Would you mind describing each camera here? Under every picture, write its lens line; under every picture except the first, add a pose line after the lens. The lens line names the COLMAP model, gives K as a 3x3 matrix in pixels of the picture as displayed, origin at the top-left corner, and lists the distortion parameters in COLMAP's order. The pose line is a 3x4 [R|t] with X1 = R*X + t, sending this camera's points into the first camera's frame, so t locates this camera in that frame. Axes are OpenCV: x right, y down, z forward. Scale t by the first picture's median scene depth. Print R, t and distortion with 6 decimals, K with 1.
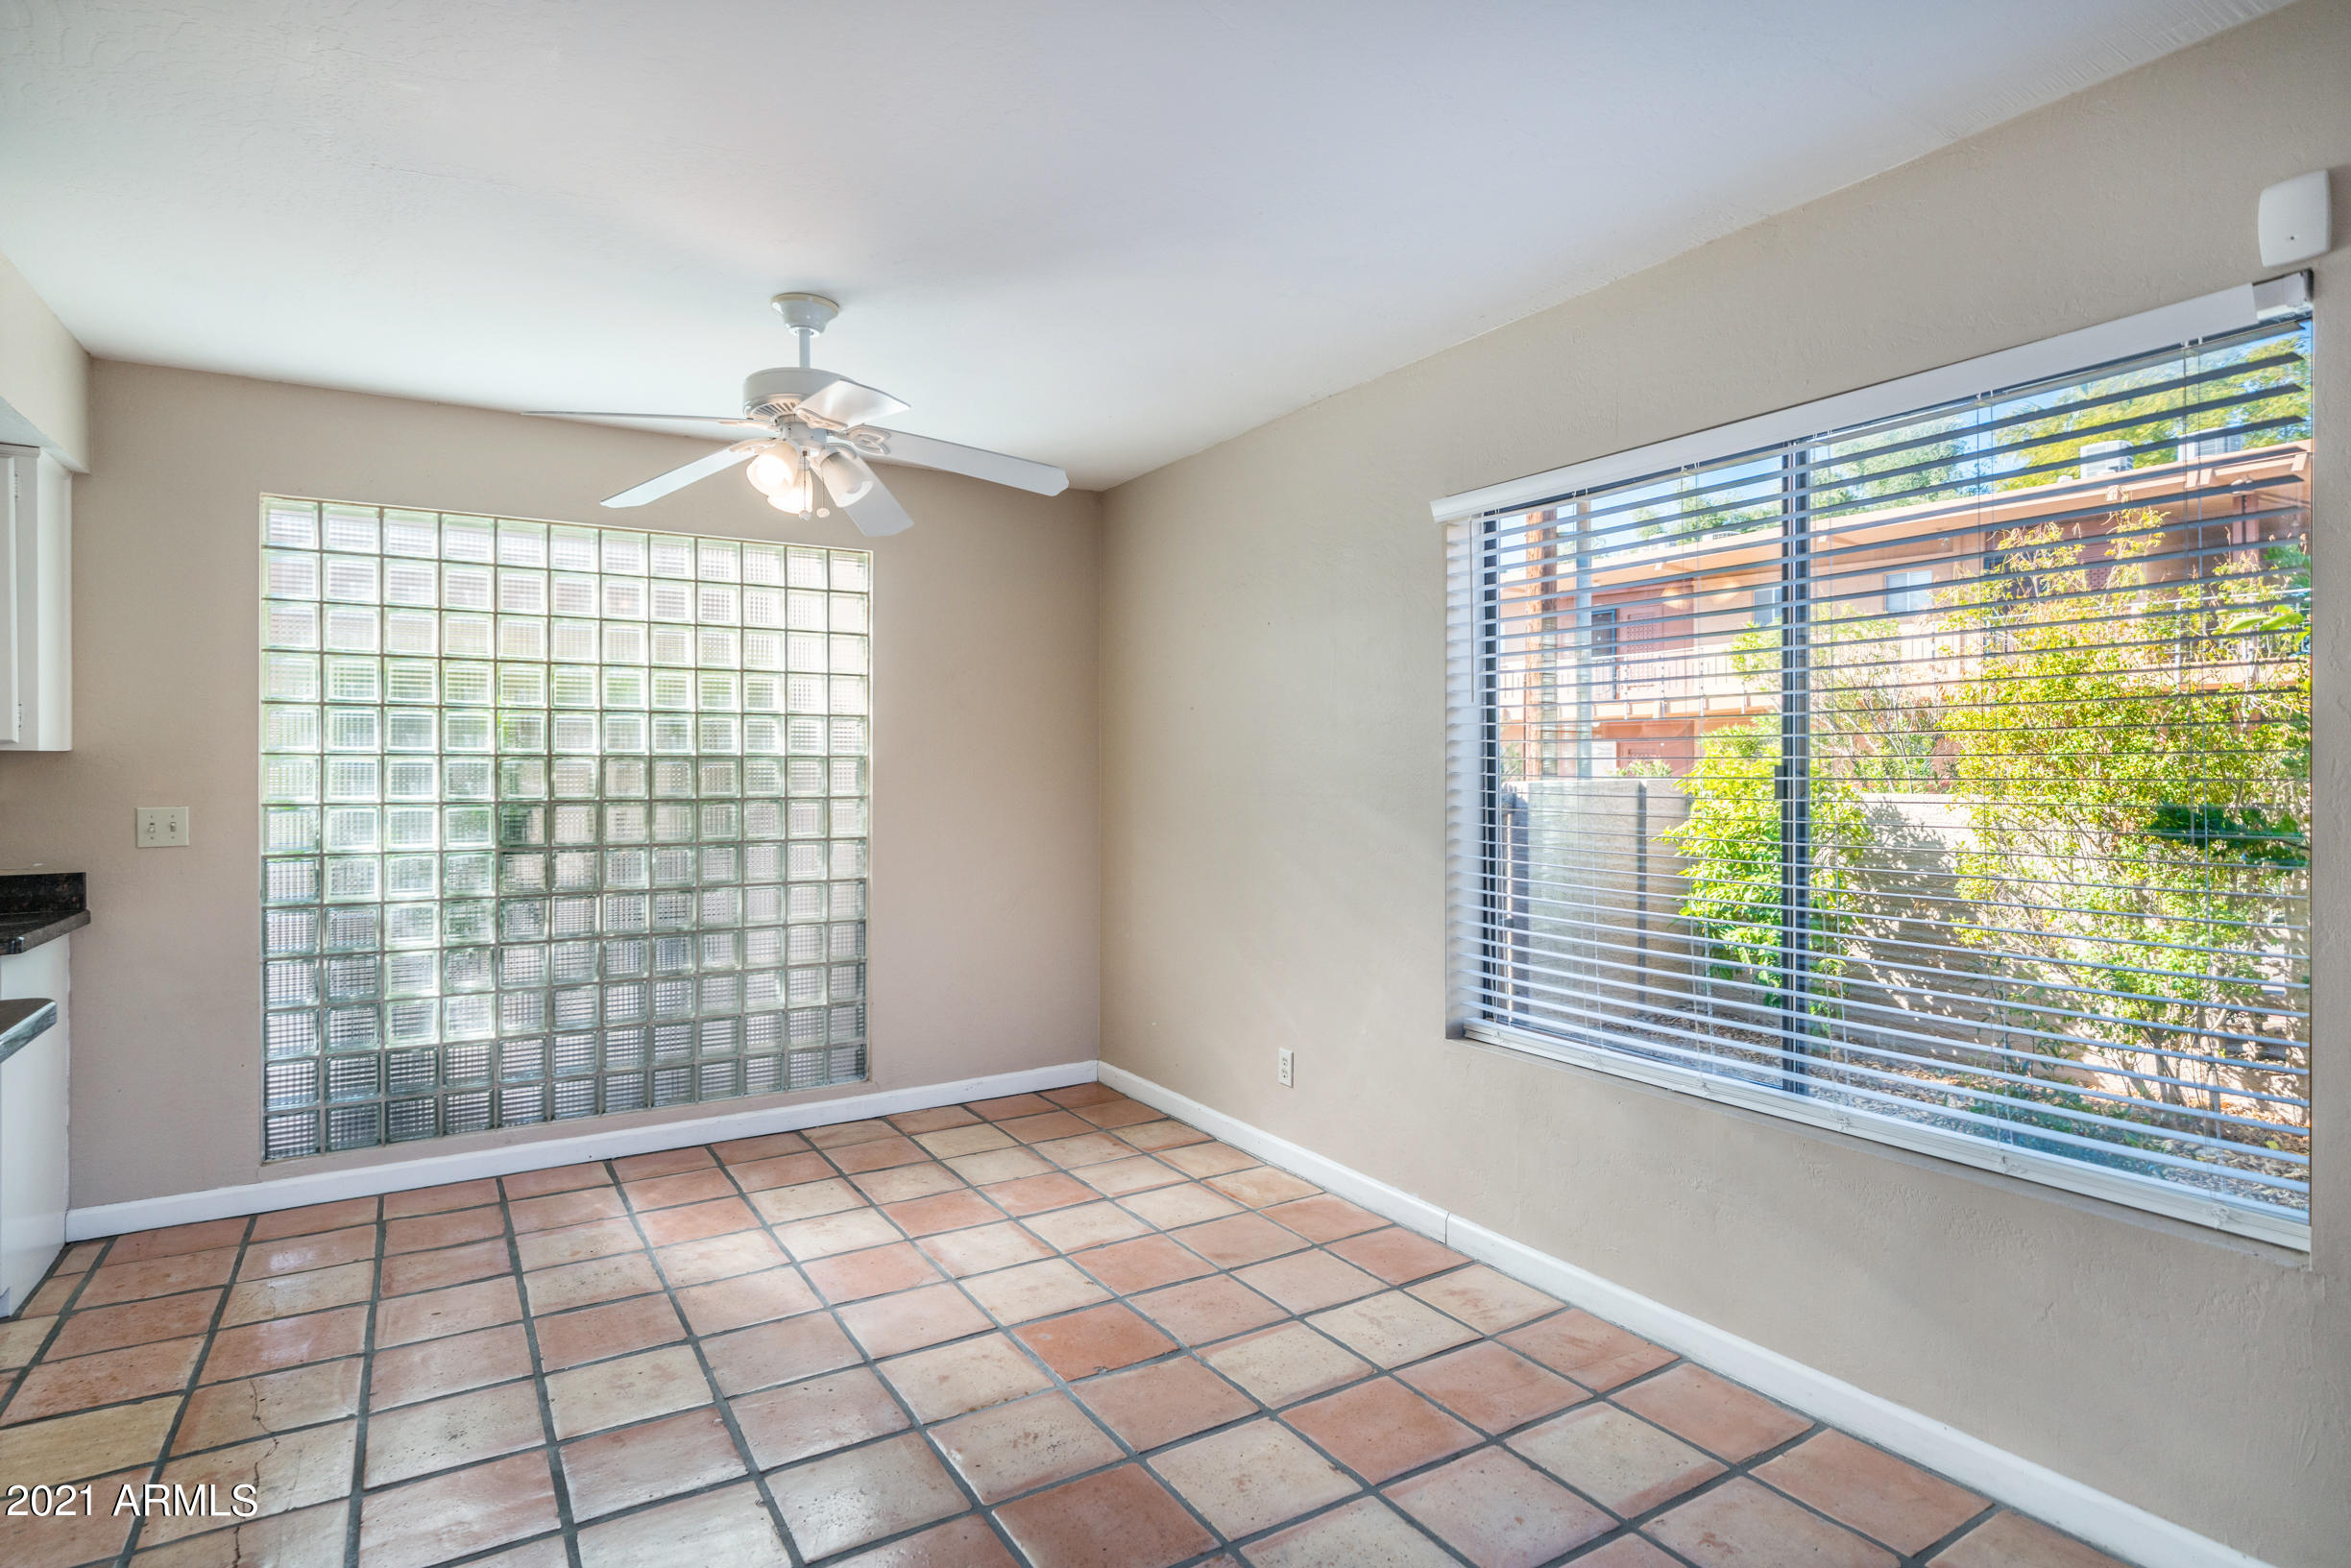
lens RADIAL K [[1205.8, 0, 1170.7], [0, 1205.8, 762.0], [0, 0, 1]] dist [0.003007, 0.000209]
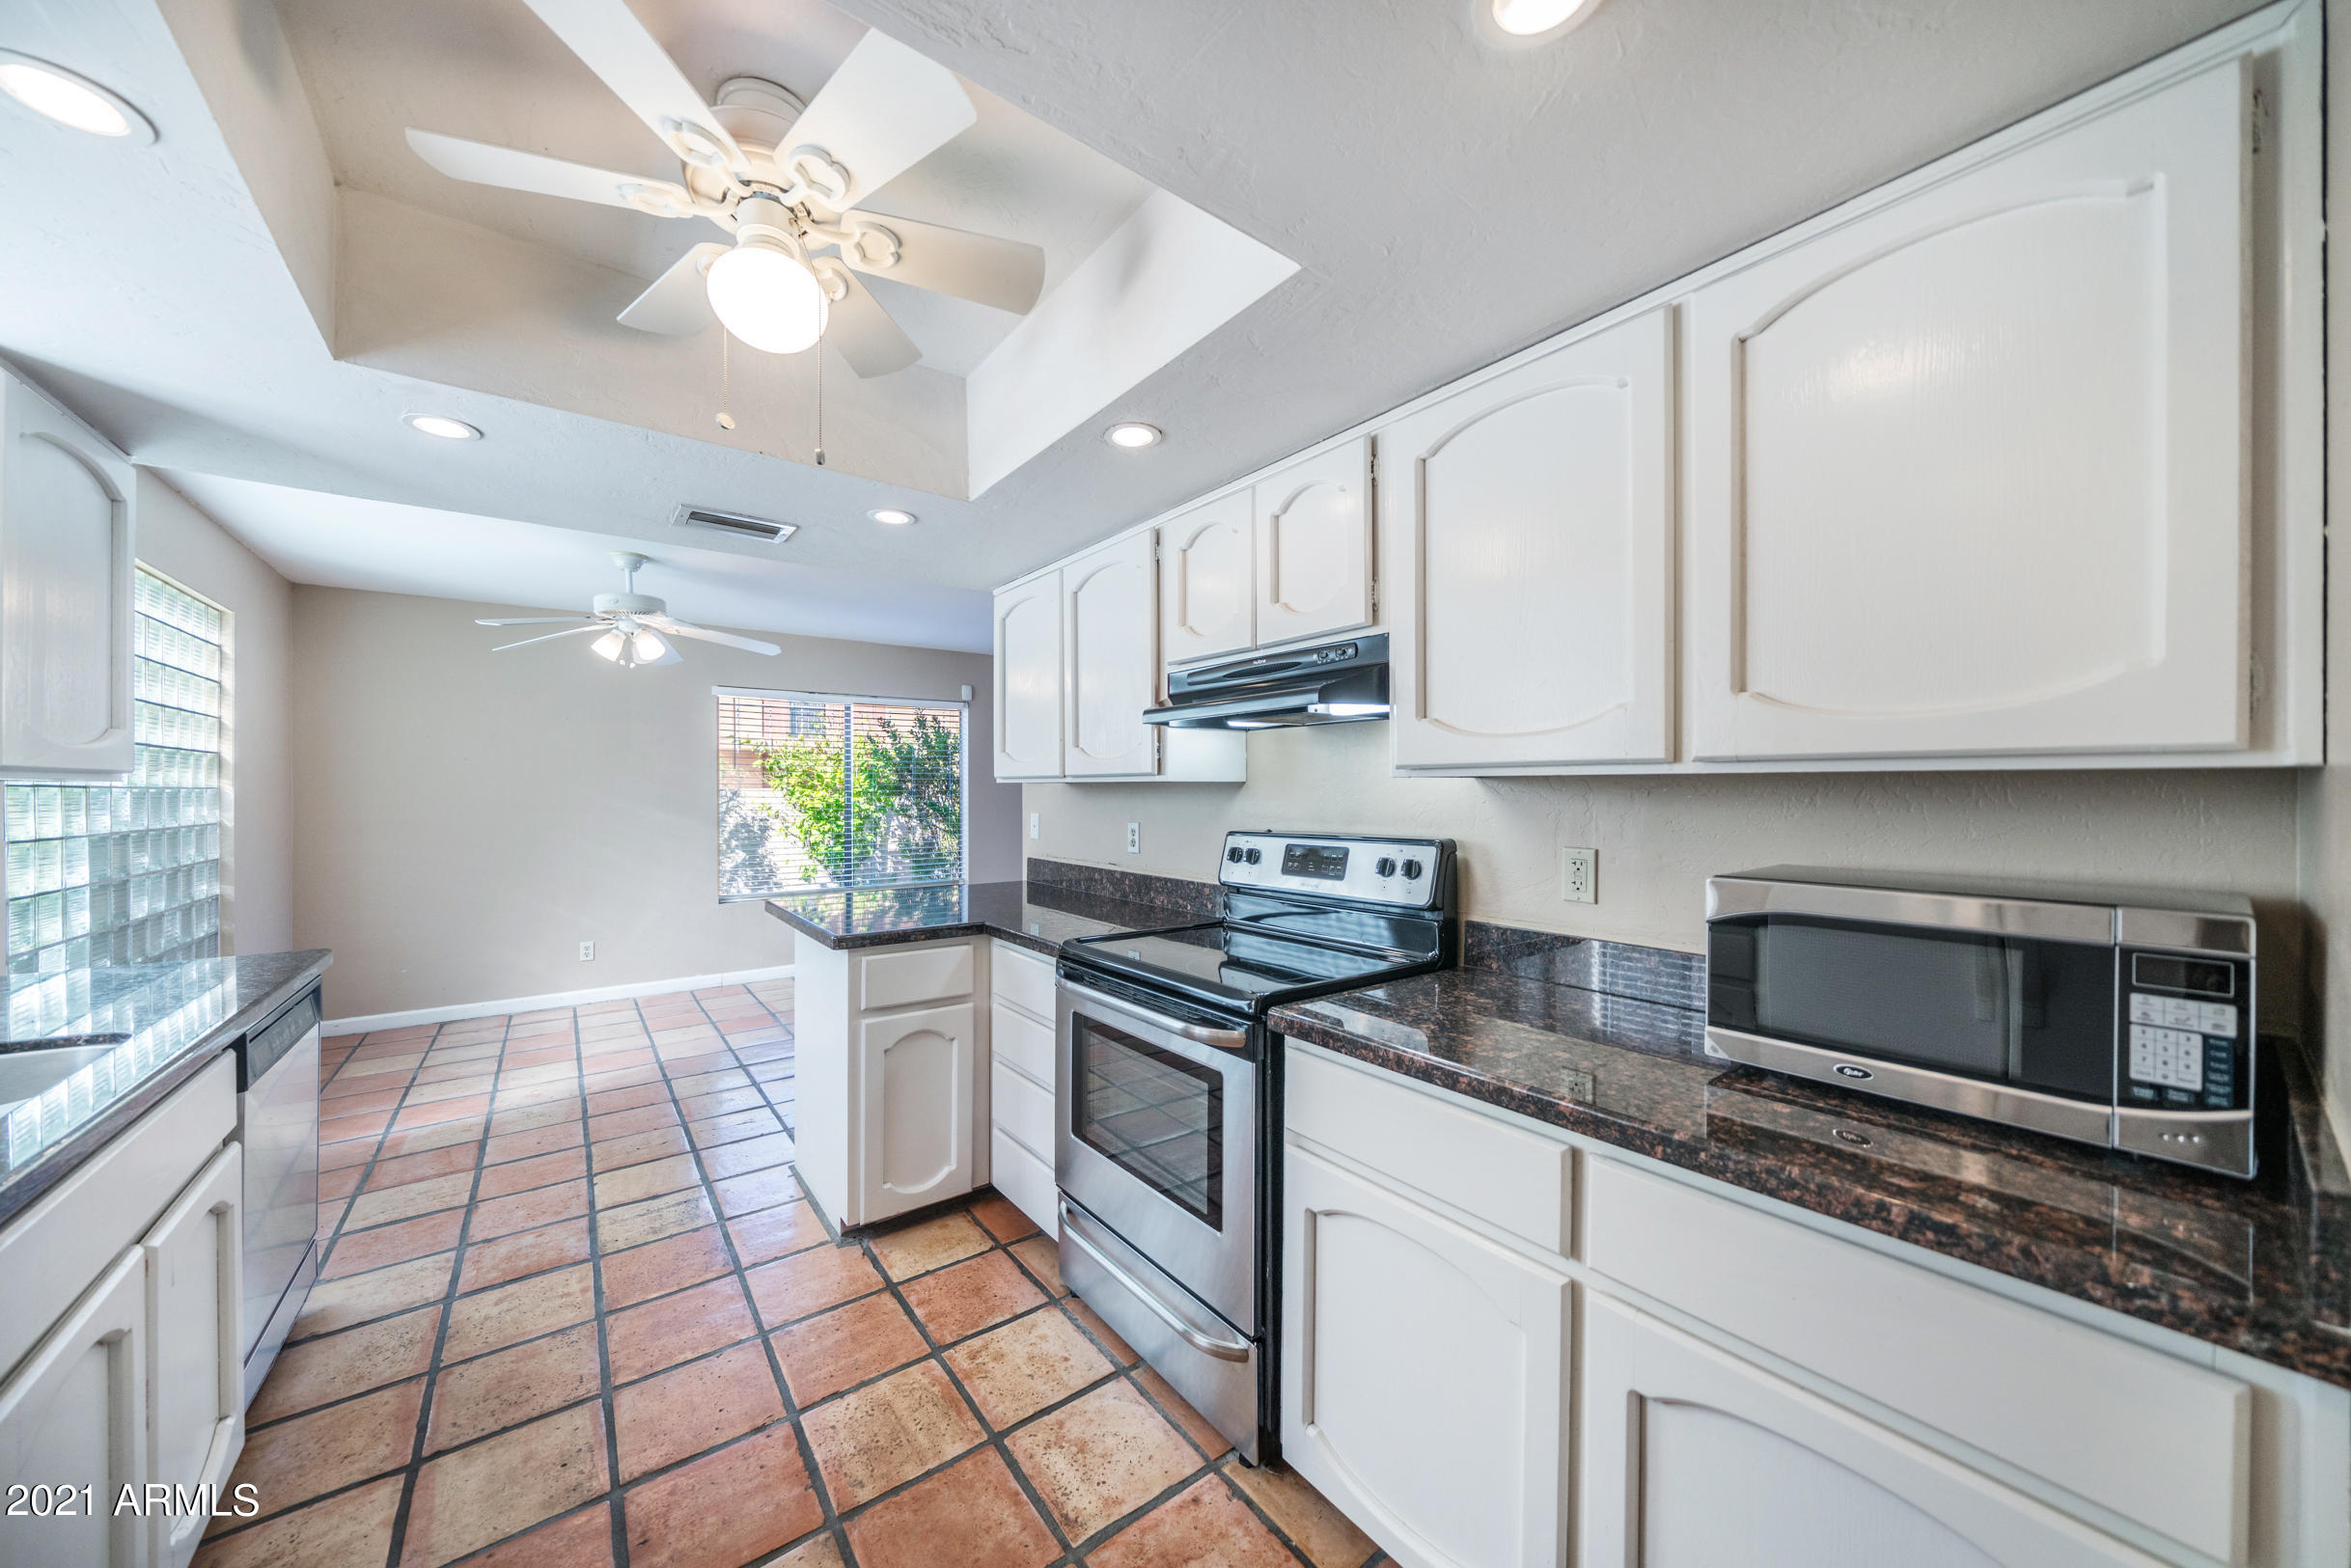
lens RADIAL K [[813.2, 0, 1166.3], [0, 813.2, 790.8], [0, 0, 1]] dist [-0.002496, -0.000126]
pose [[-0.095677, 0.001157, 0.995412, -1.362307], [-0.001257, 0.999998, -0.001283, -0.002521], [-0.995412, -0.001374, -0.095675, 0.221984]]
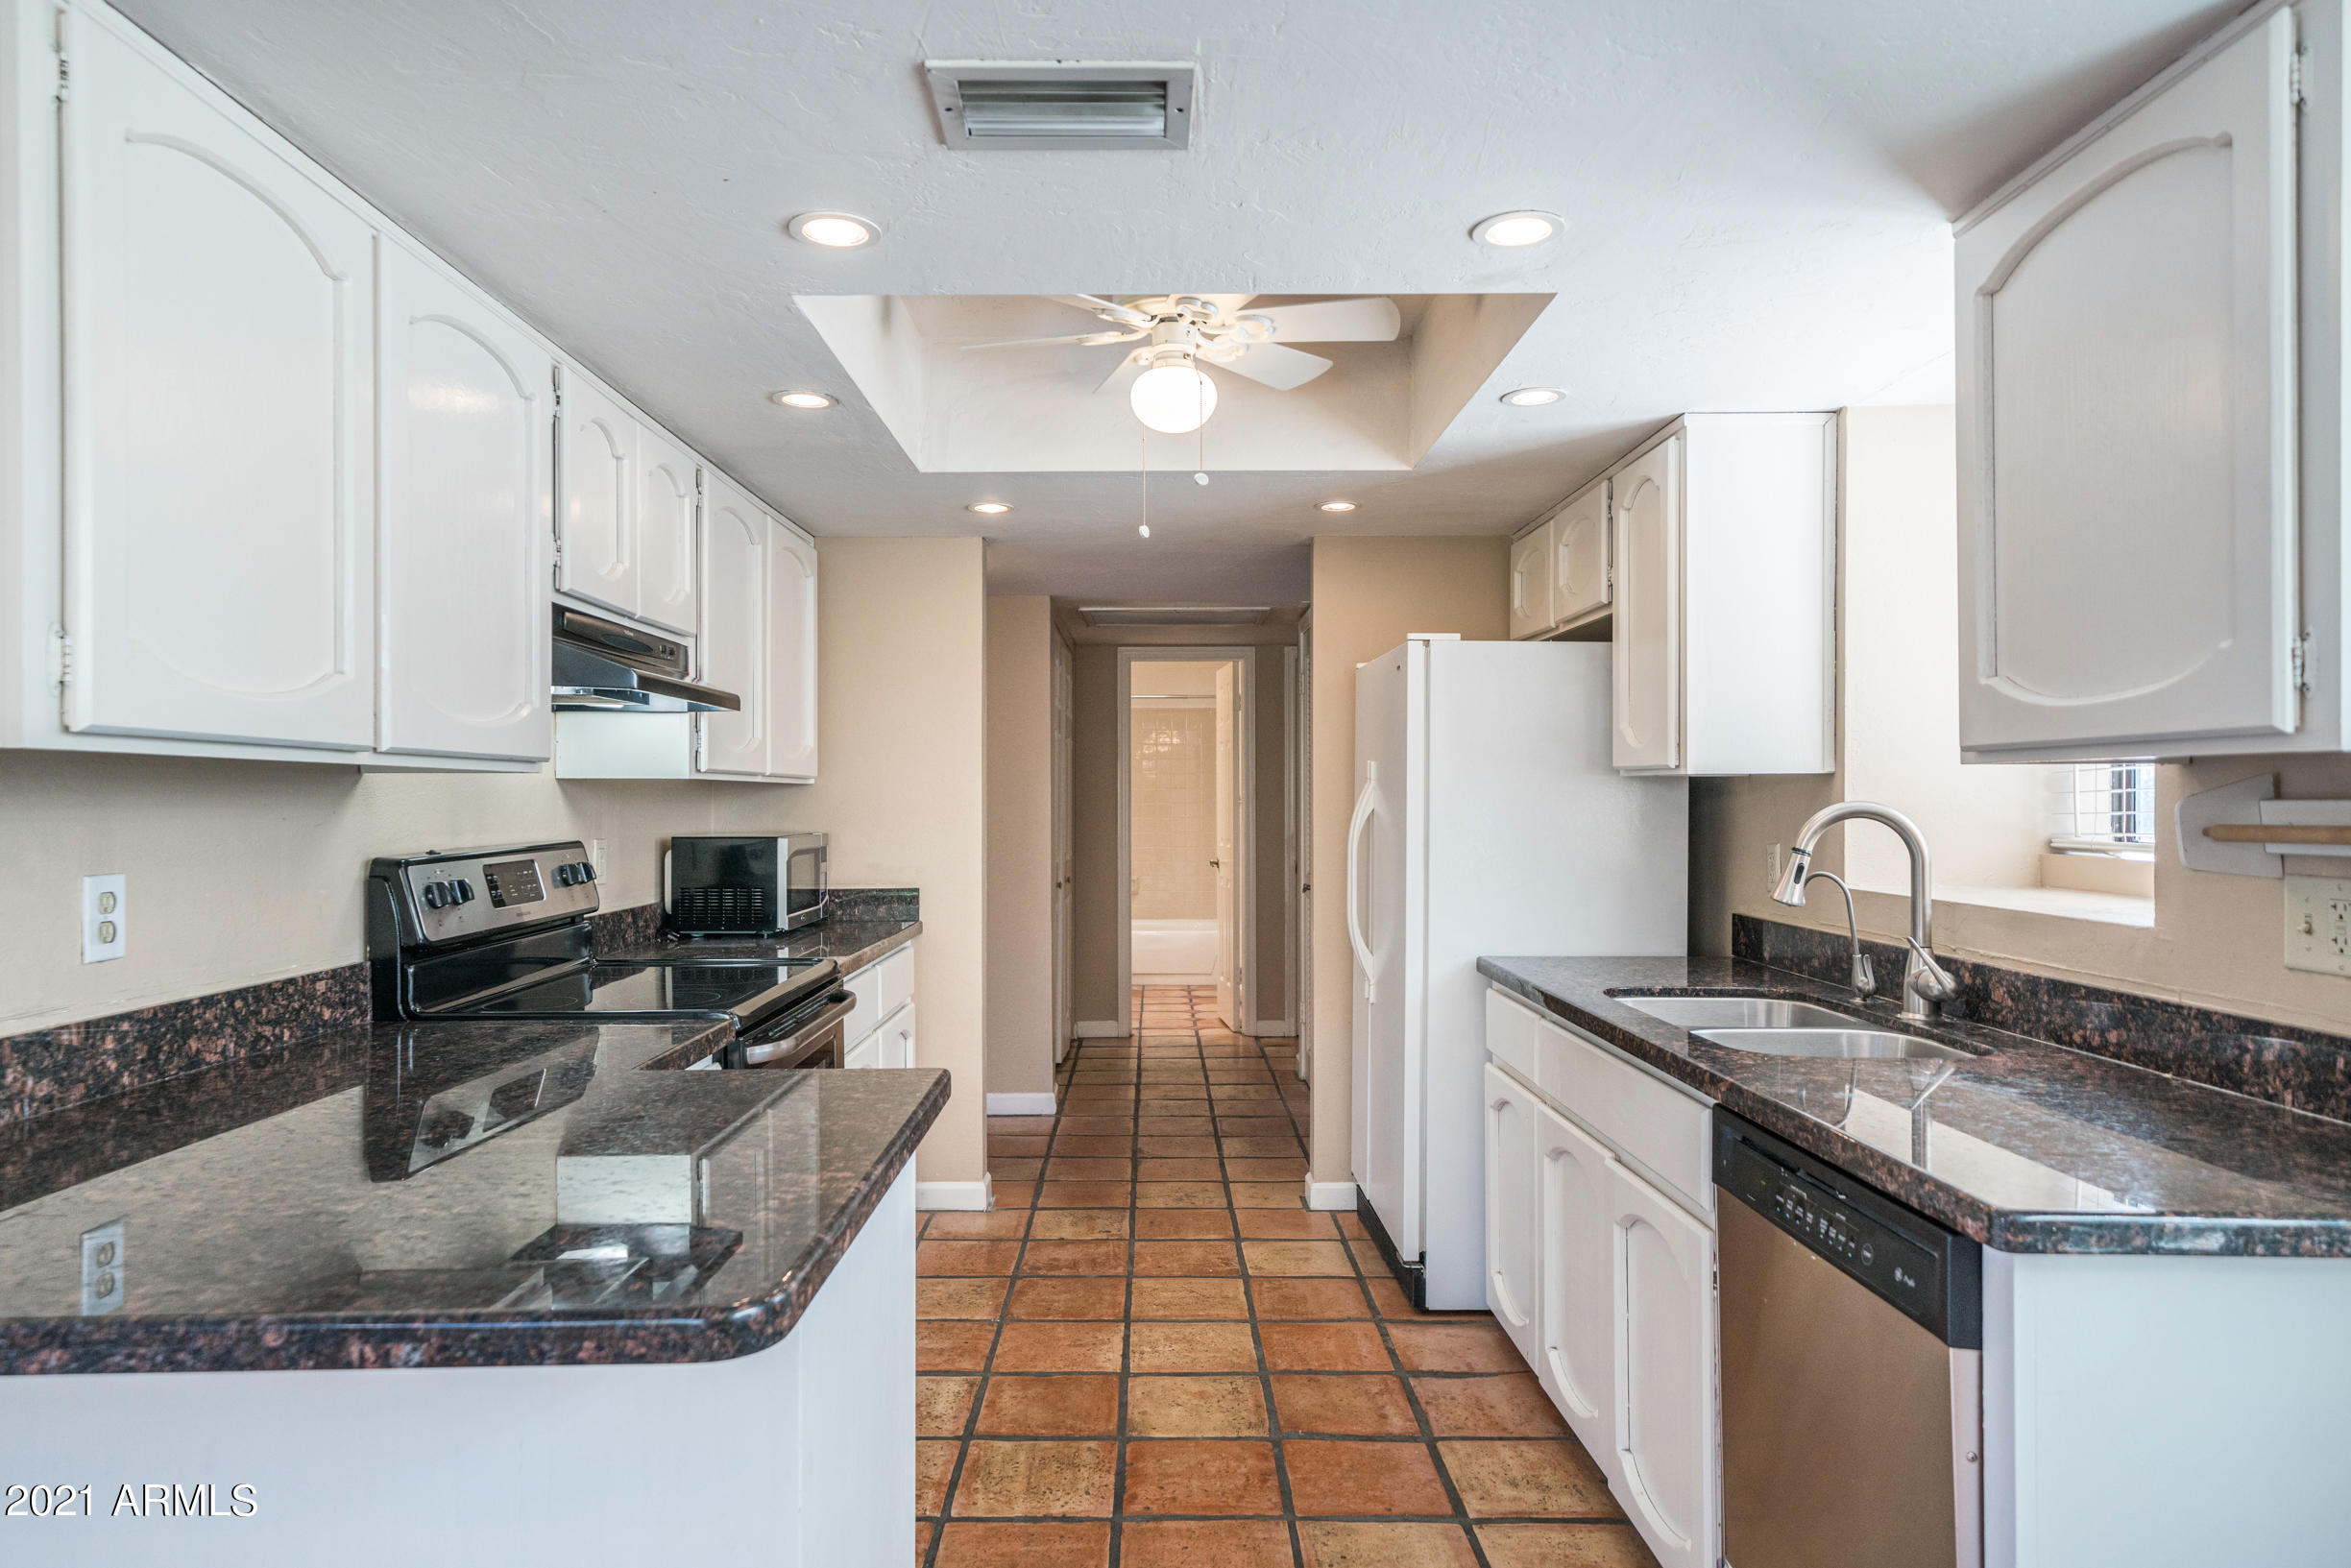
lens RADIAL K [[1391.0, 0, 1167.8], [0, 1391.0, 796.2], [0, 0, 1]] dist [0.009298, 0.000557]
pose [[-0.513683, 0.002484, -0.857976, -0.307904], [0.004788, 0.999989, 0.000028, 0.001989], [0.857967, -0.004094, -0.513689, 0.762274]]
